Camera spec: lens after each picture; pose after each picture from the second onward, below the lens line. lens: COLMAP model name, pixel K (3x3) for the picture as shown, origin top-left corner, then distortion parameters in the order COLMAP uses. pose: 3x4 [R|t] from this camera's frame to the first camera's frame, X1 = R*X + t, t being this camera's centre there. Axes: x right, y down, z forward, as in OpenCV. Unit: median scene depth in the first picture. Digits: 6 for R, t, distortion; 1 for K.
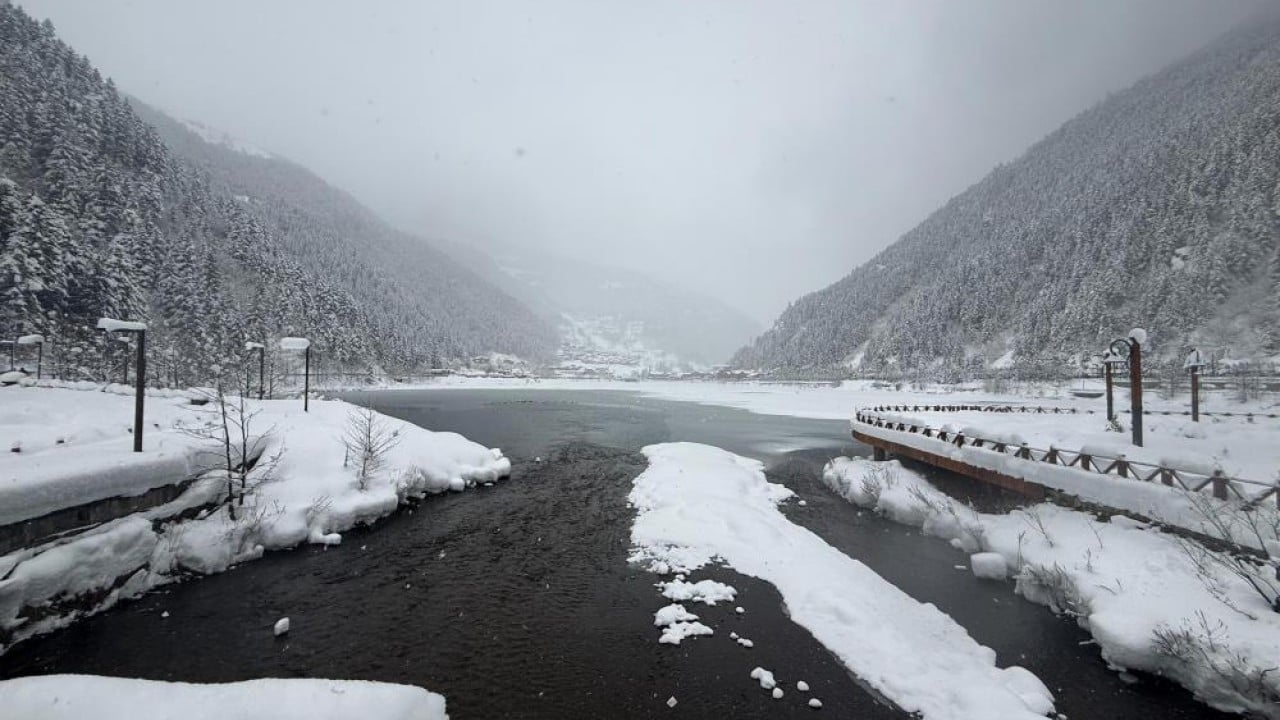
lens RADIAL K [[507.0, 0, 631.4], [0, 507.0, 361.8], [0, 0, 1]] dist [-0.000577, 0.000009]
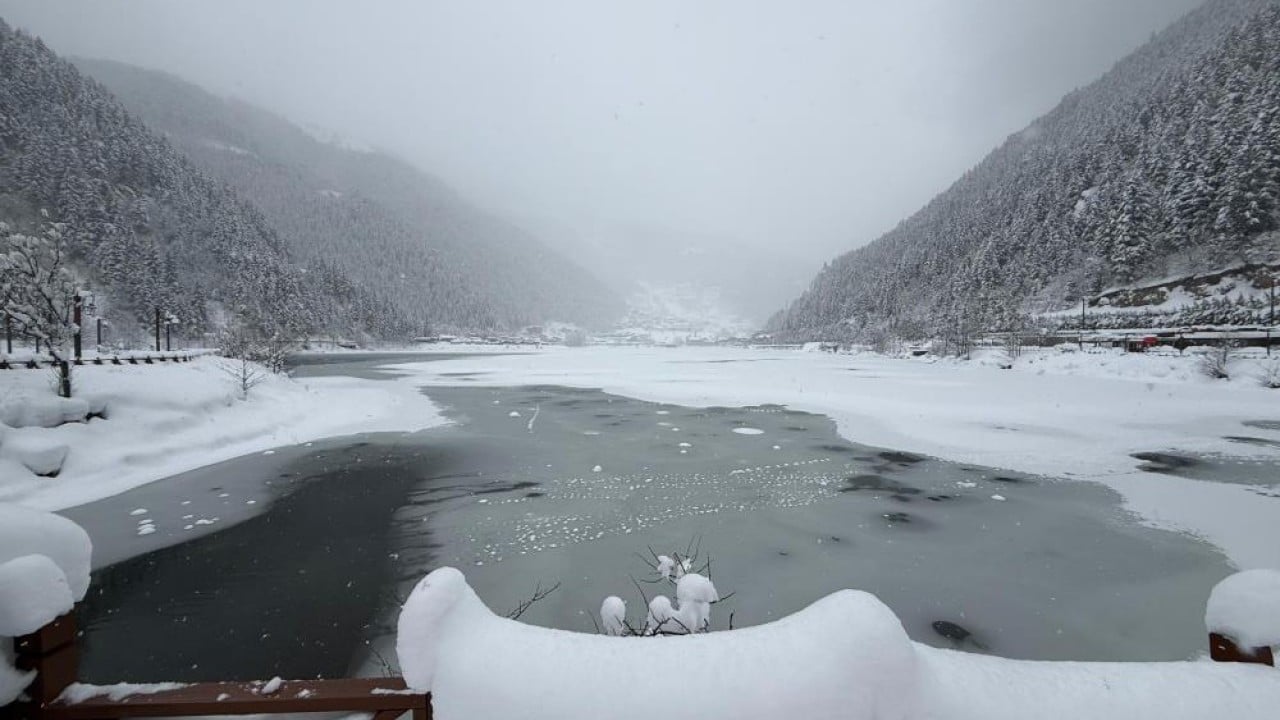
lens RADIAL K [[507.9, 0, 634.2], [0, 507.9, 362.2], [0, 0, 1]] dist [-0.000403, -0.000235]
pose [[0.979570, -0.004595, -0.201050, 0.177747], [0.017743, 0.997815, 0.063644, 0.003425], [0.200318, -0.065911, 0.977511, -0.022340]]
